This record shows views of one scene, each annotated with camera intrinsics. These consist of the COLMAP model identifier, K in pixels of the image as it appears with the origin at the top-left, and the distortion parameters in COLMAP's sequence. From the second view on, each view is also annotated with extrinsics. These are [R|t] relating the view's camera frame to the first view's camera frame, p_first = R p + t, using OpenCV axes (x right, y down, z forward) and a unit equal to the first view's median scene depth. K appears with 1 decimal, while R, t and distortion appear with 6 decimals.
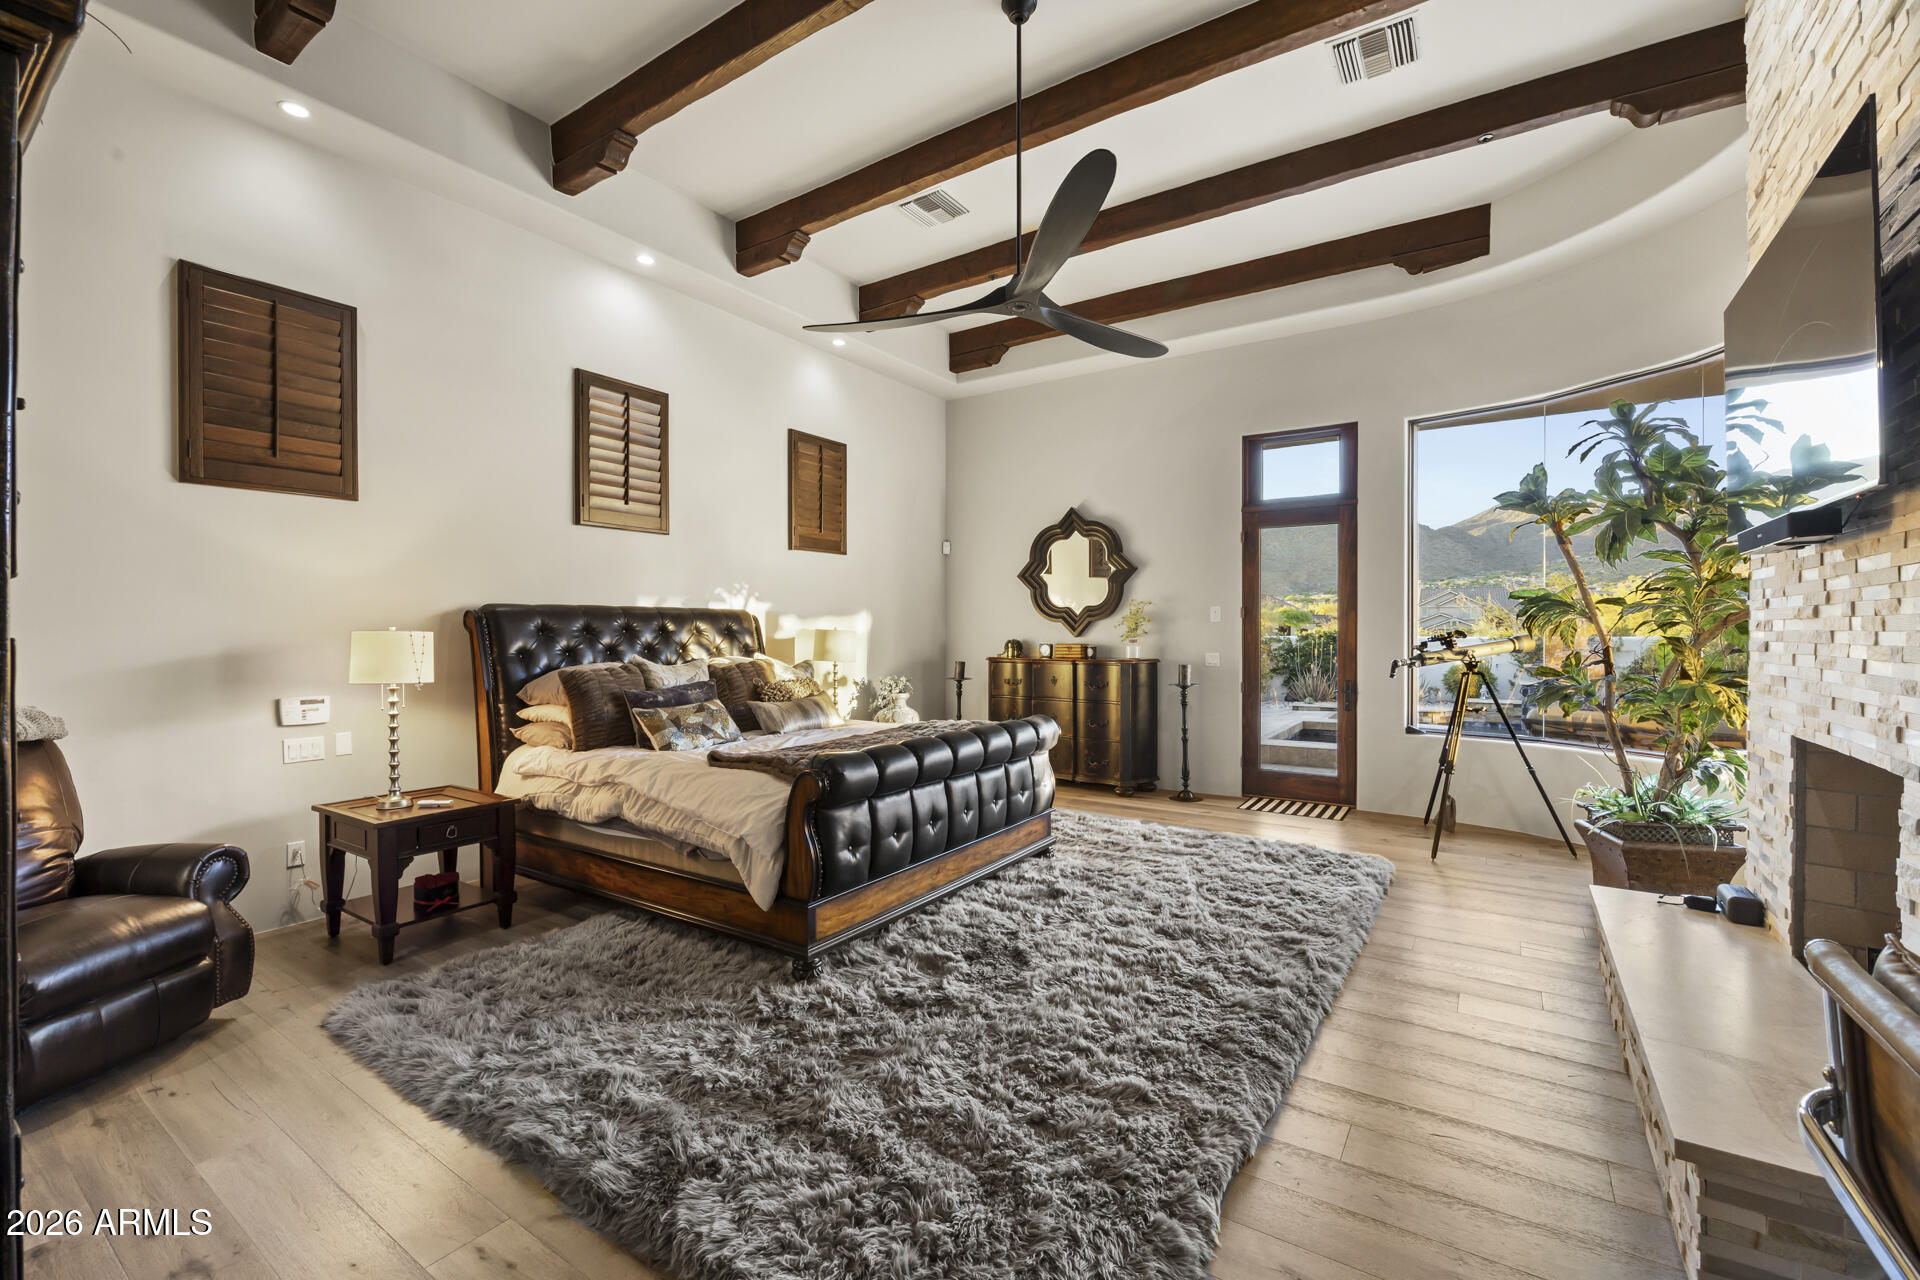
lens RADIAL K [[798.6, 0, 958.8], [0, 798.6, 630.5], [0, 0, 1]] dist [0.000888, -0.000156]
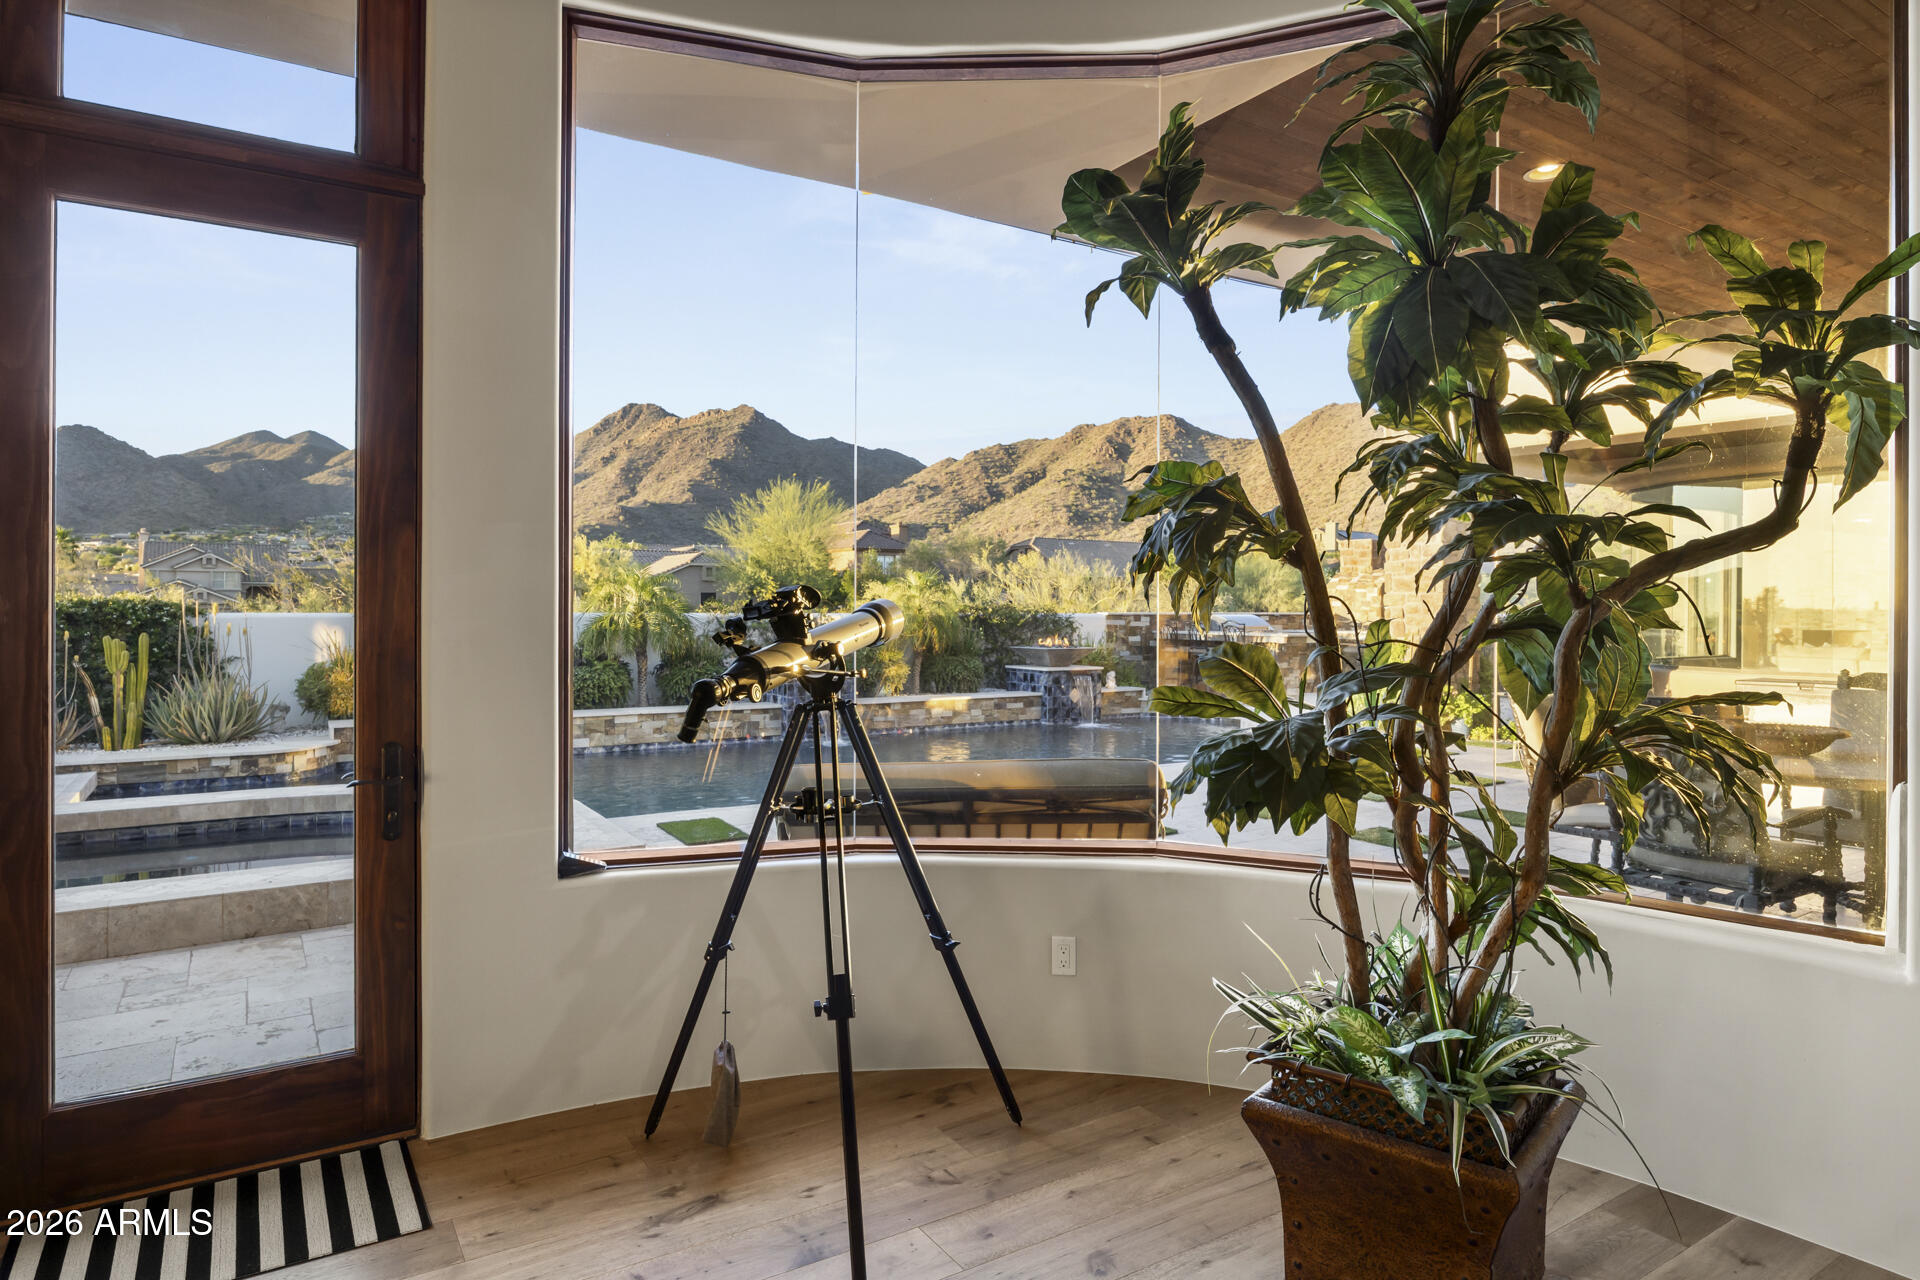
lens RADIAL K [[1105.4, 0, 970.3], [0, 1105.4, 633.1], [0, 0, 1]] dist [0.008711, 0.000504]
pose [[0.389882, -0.020195, 0.920643, 0.153936], [-0.001452, 0.999745, 0.022545, 0.006242], [-0.920864, -0.010126, 0.389753, 0.557156]]
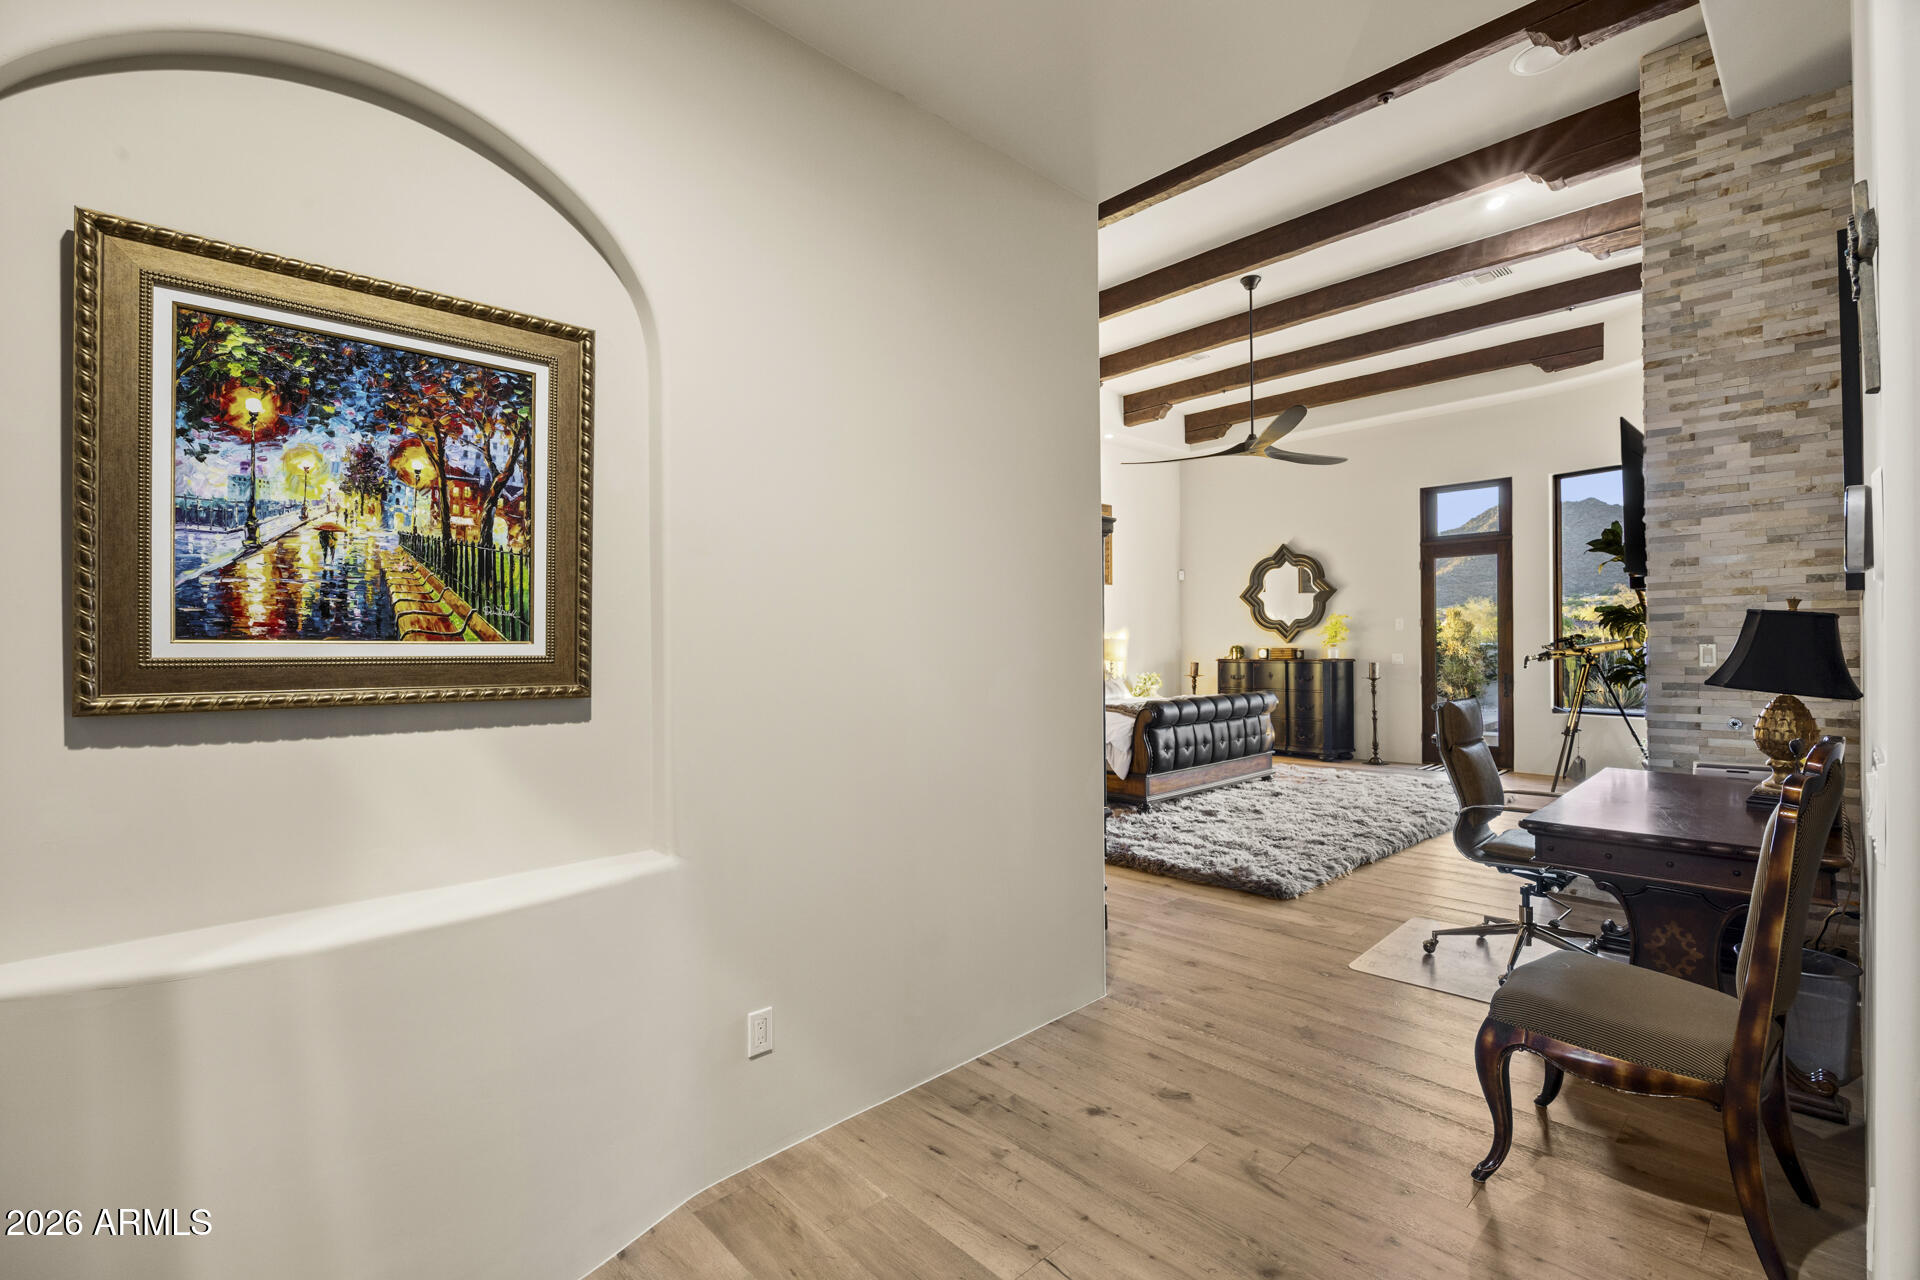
lens RADIAL K [[850.2, 0, 957.6], [0, 850.2, 651.1], [0, 0, 1]] dist [-0.018752, 0.001491]
pose [[0.975327, -0.007376, -0.220640, -0.083085], [0.009283, 0.999928, 0.007605, 0.006804], [0.220568, -0.009466, 0.975326, -0.532813]]
